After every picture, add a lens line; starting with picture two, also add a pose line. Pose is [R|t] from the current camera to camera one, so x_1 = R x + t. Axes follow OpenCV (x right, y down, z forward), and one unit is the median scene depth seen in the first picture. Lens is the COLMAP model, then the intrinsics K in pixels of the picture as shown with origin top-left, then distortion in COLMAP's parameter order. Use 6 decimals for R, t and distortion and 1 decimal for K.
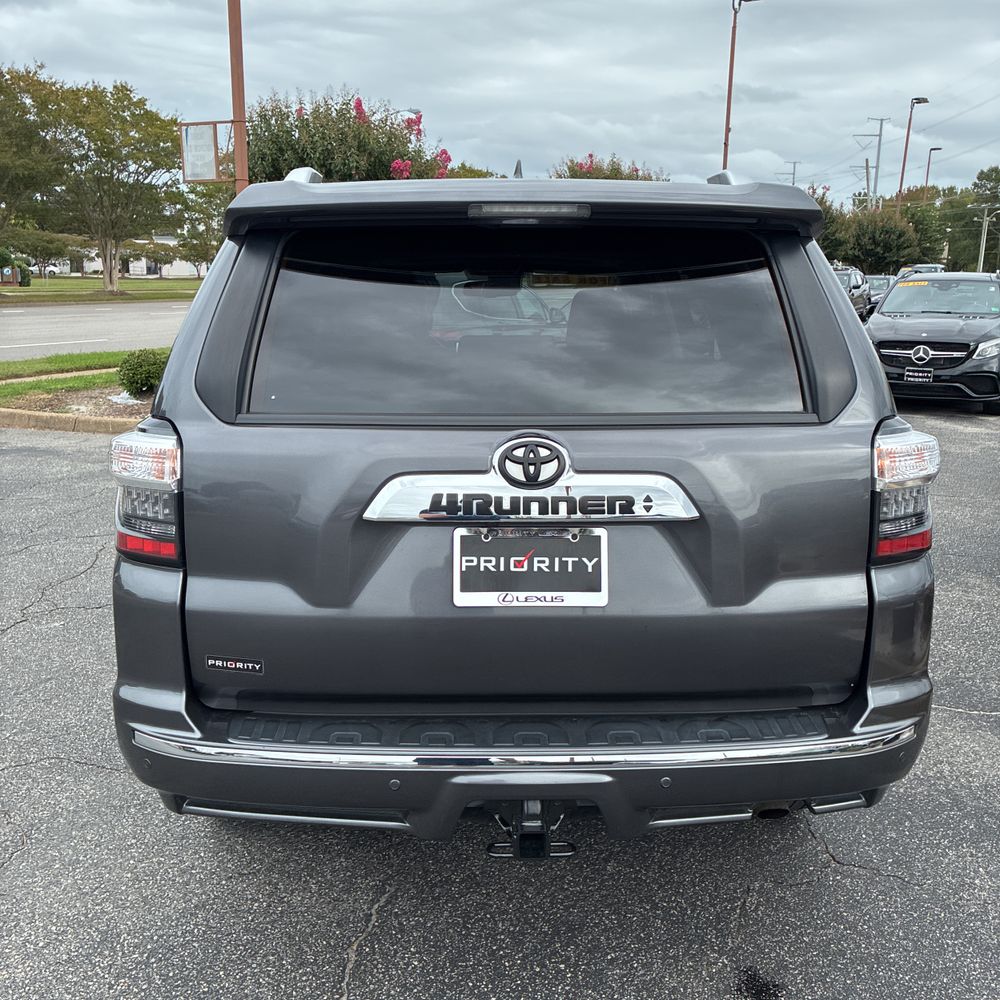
lens RADIAL K [[996.1, 0, 500.0], [0, 996.1, 500.0], [0, 0, 1]] dist [0.013352, -0.010708]
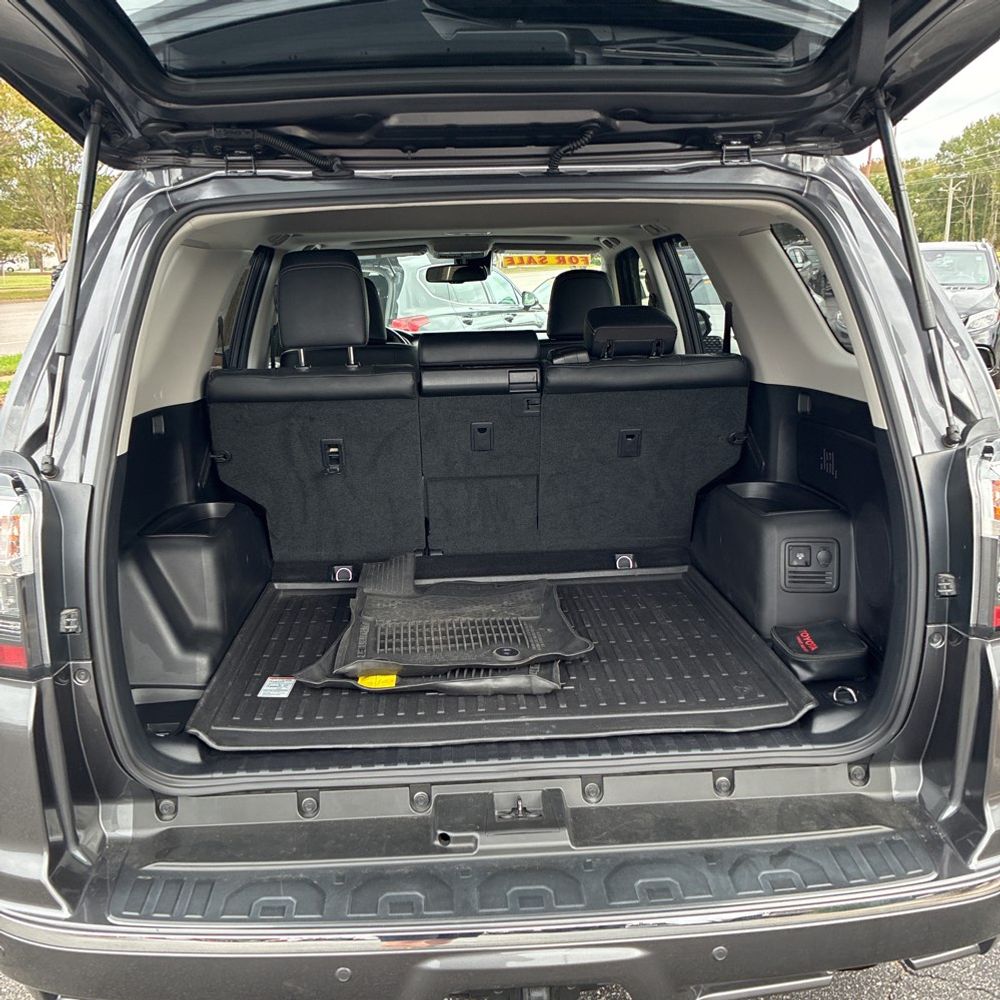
lens RADIAL K [[1000.6, 0, 506.0], [0, 1000.6, 497.9], [0, 0, 1]] dist [-0.013425, 0.039102]
pose [[0.998956, -0.035343, 0.028952, 0.001472], [0.034941, 0.999288, 0.014255, -0.045545], [-0.029435, -0.013228, 0.999479, 0.206403]]
